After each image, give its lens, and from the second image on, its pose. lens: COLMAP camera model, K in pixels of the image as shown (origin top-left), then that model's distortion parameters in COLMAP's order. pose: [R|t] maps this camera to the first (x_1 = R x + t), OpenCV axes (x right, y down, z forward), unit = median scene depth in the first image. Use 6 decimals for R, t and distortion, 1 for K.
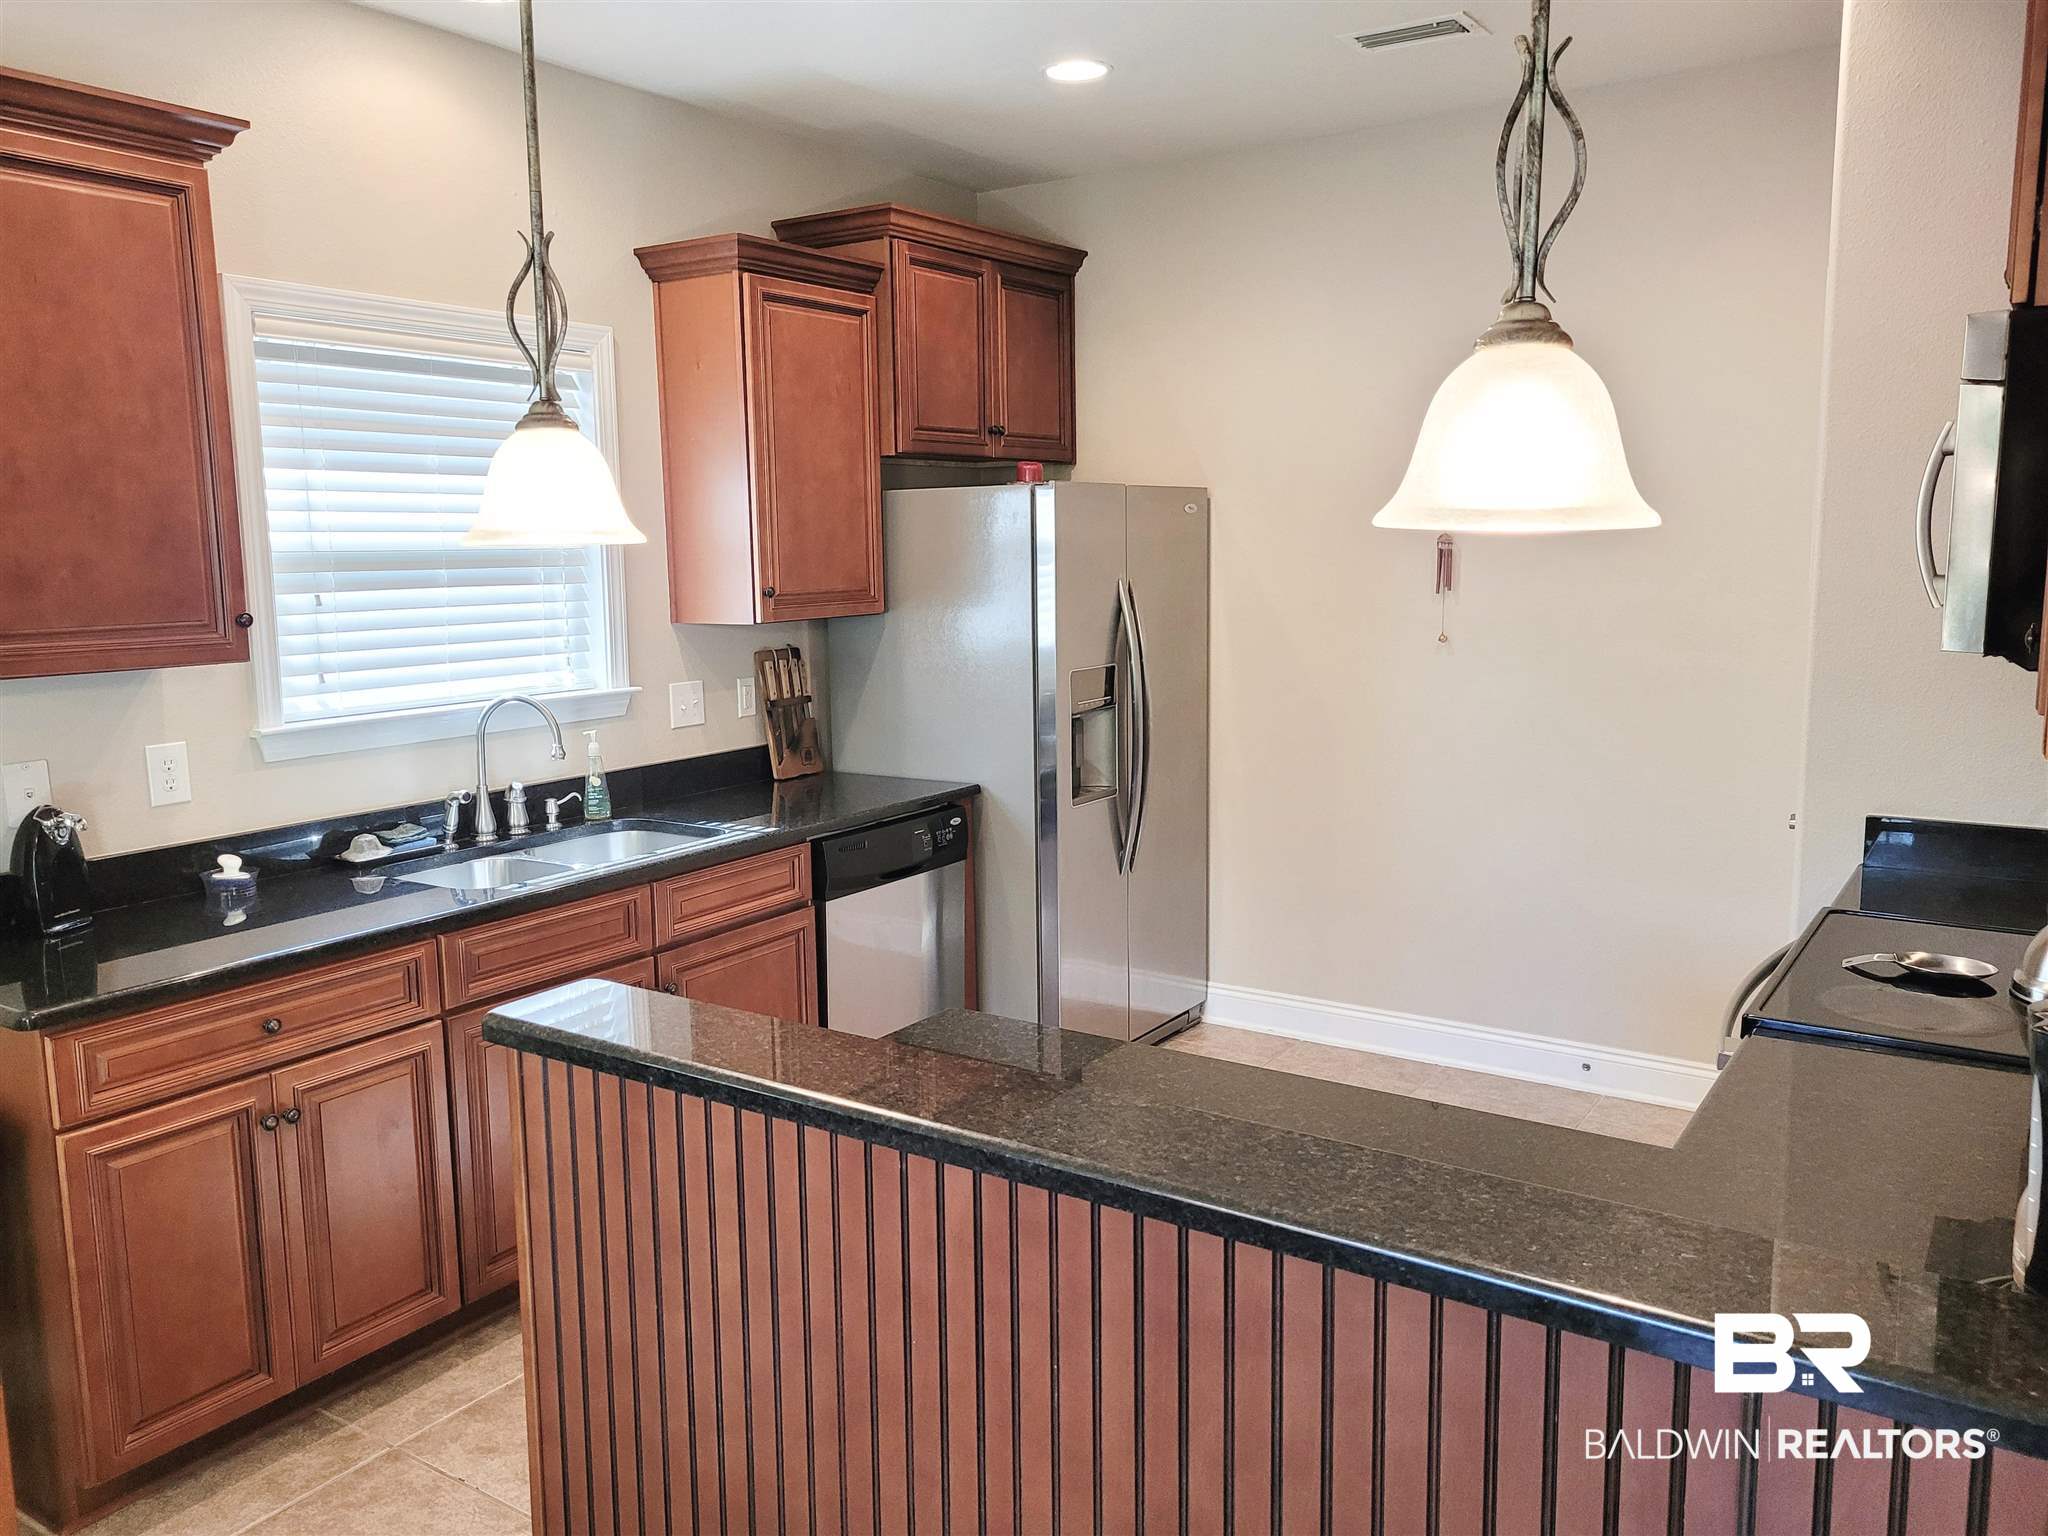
lens RADIAL K [[1552.7, 0, 1016.2], [0, 1552.7, 759.3], [0, 0, 1]] dist [0.042098, -0.023618]
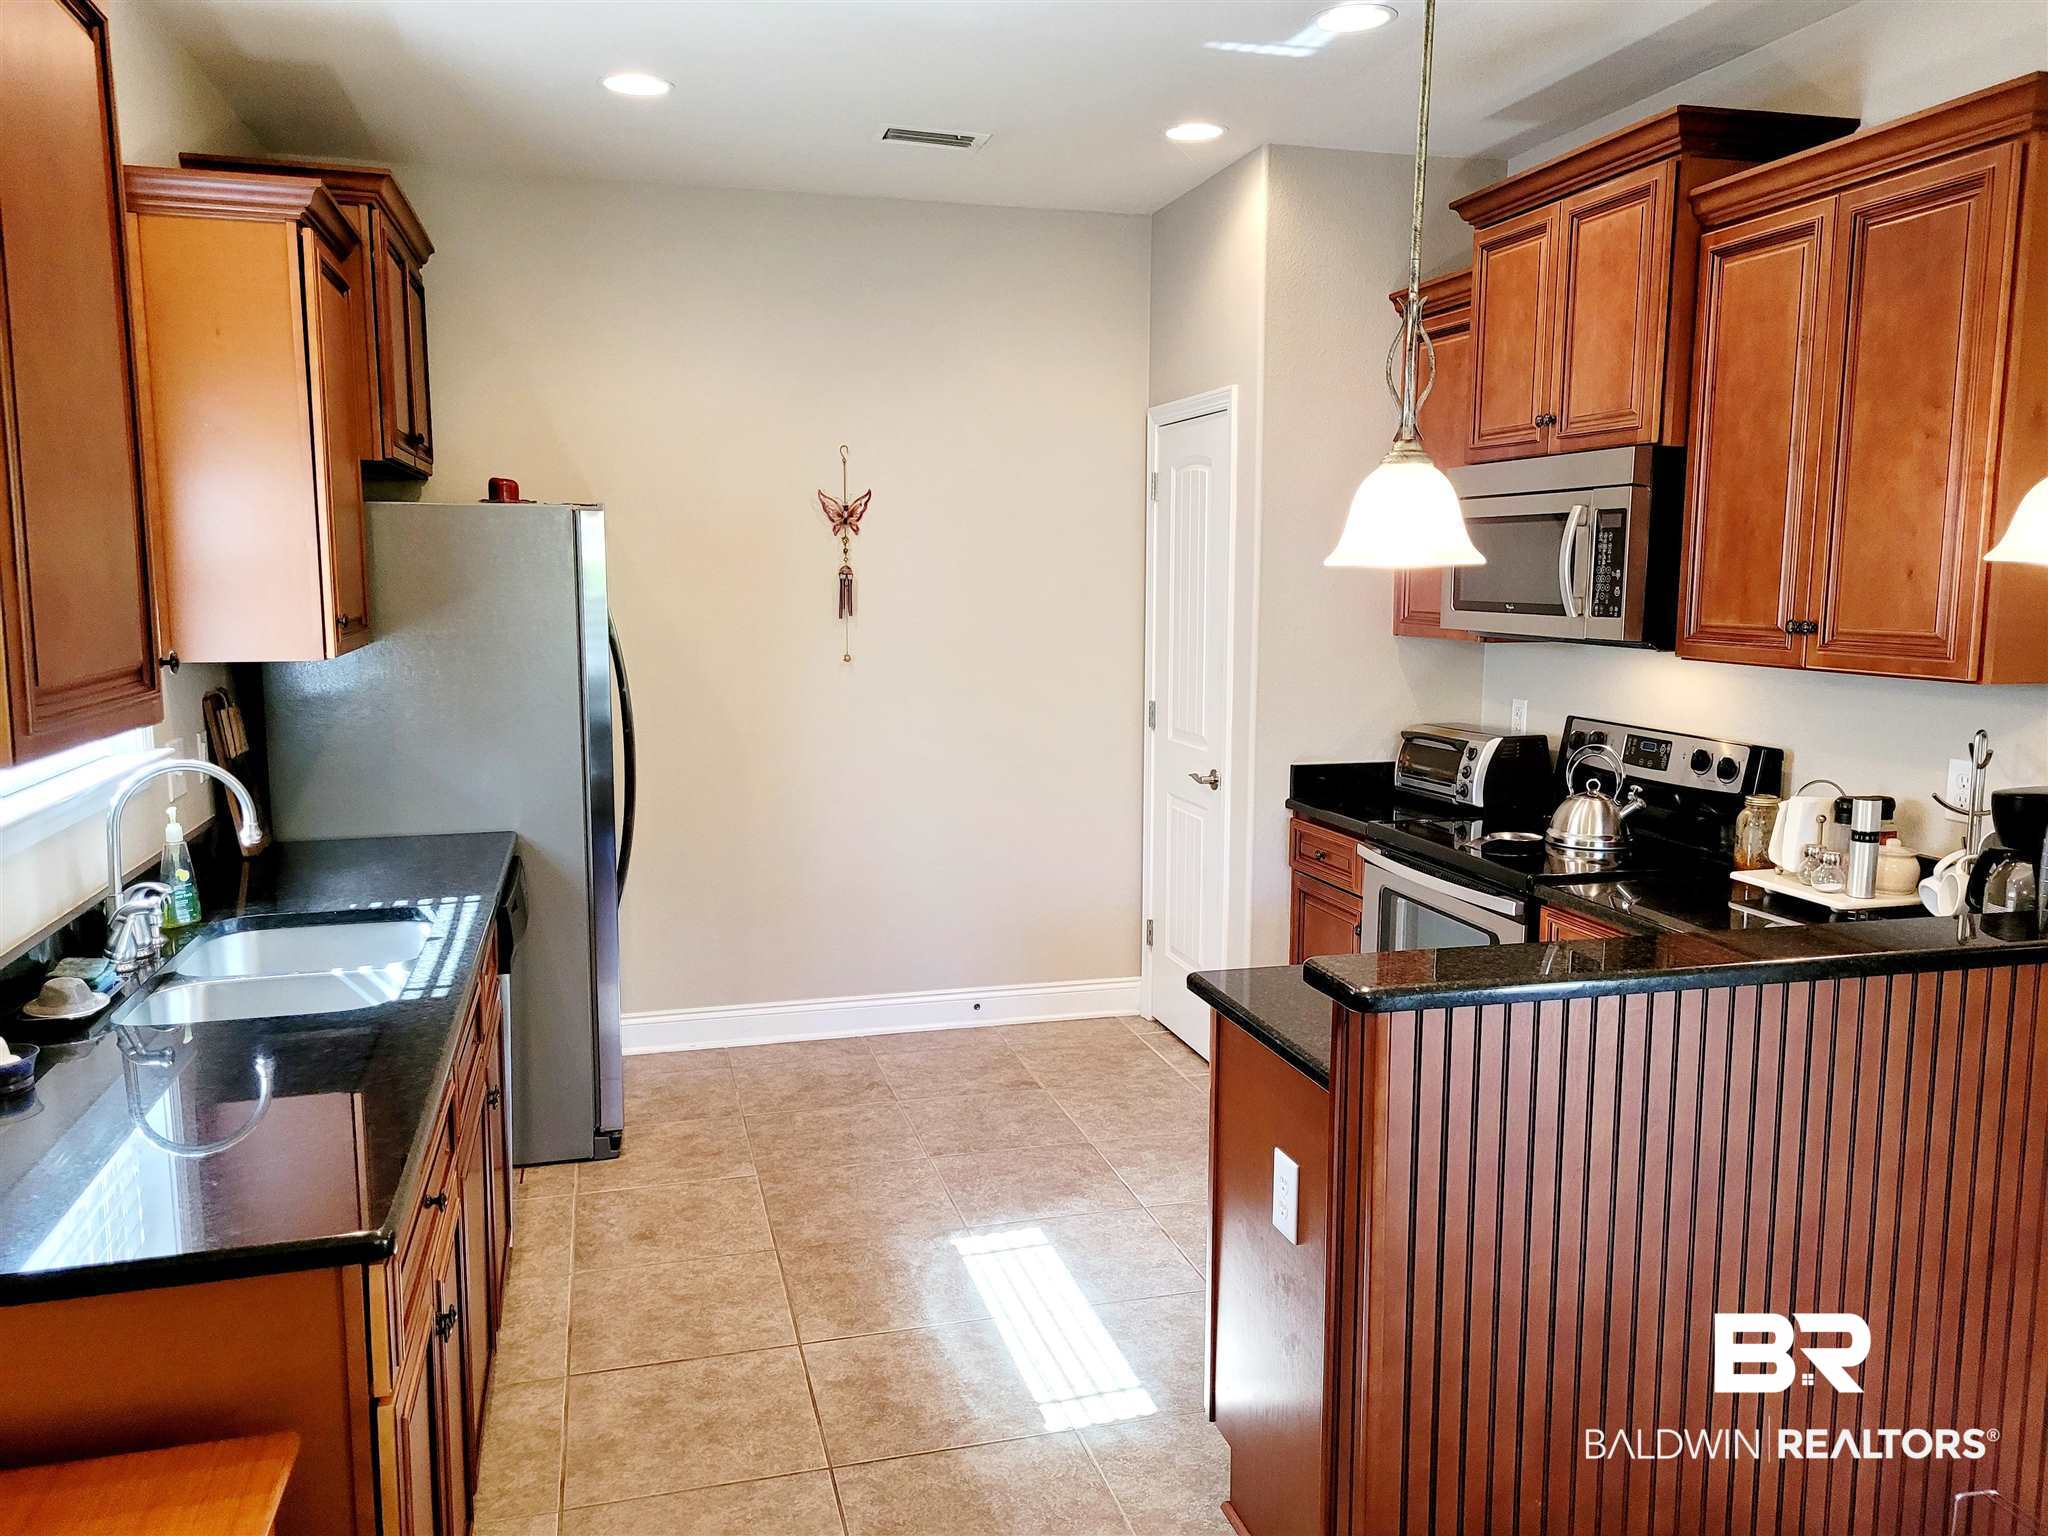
lens RADIAL K [[1552.7, 0, 1040.3], [0, 1552.7, 774.6], [0, 0, 1]] dist [0.042098, -0.023618]
pose [[0.639308, -0.085082, 0.764229, -0.580283], [0.090422, 0.995283, 0.035163, -0.023802], [-0.763615, 0.046623, 0.643986, 0.198057]]
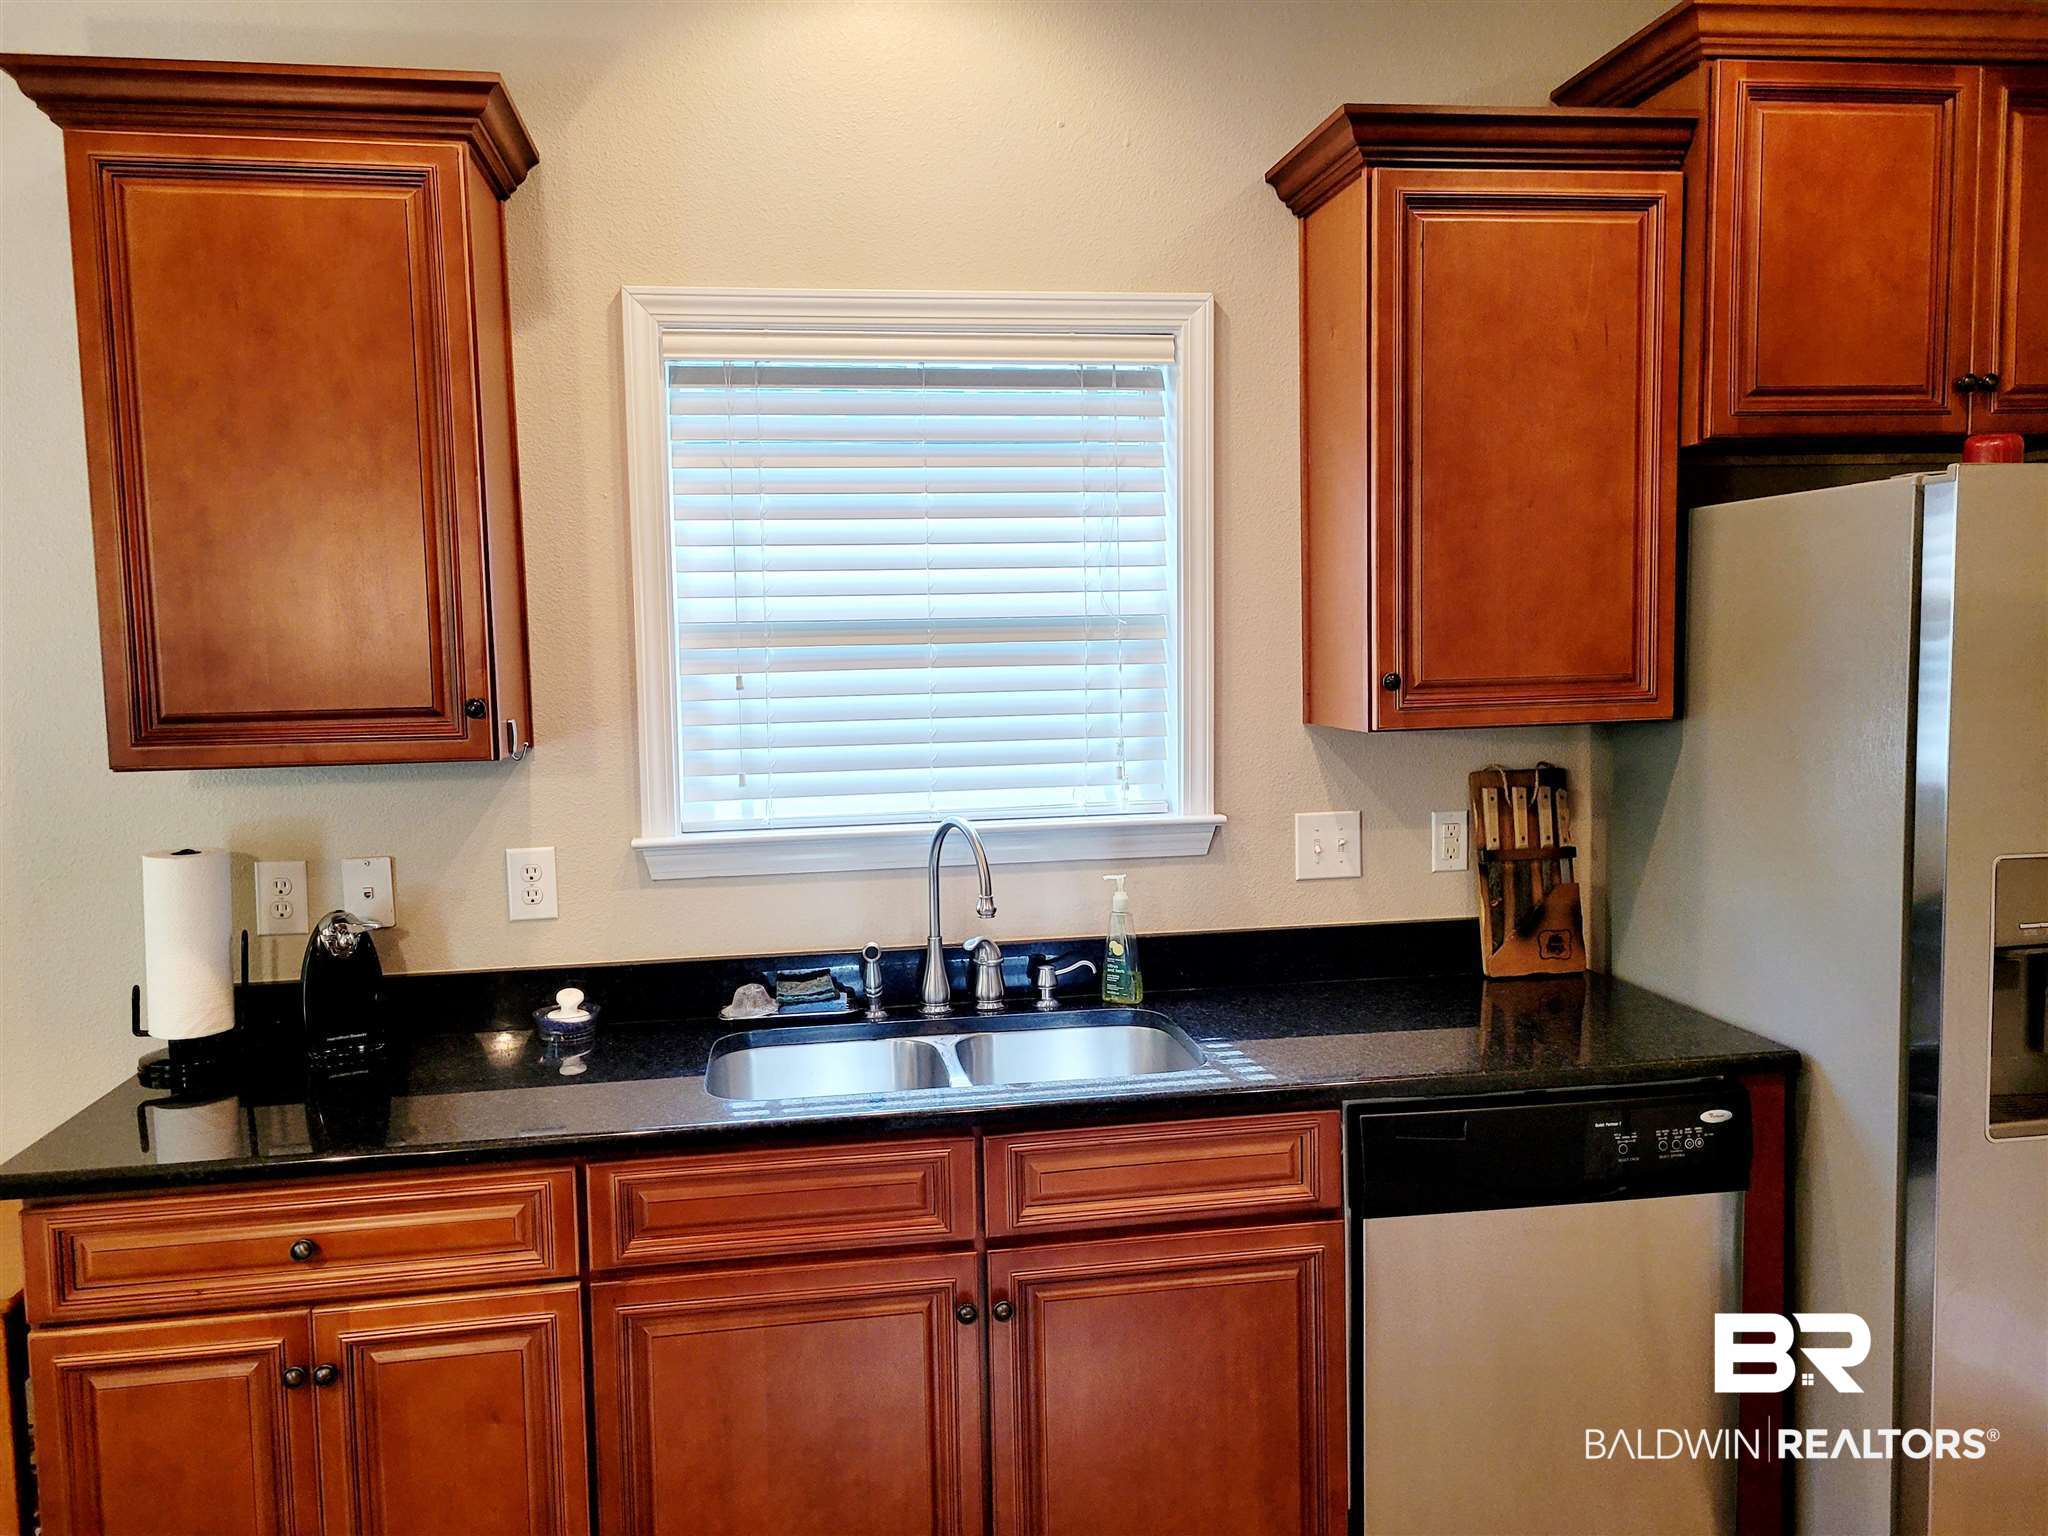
lens RADIAL K [[1552.7, 0, 1020.0], [0, 1552.7, 764.7], [0, 0, 1]] dist [0.042098, -0.023618]
pose [[0.679140, 0.062661, -0.731330, 0.200726], [-0.091976, 0.995761, -0.000094, -0.063174], [0.728224, 0.067329, 0.682024, 0.491576]]
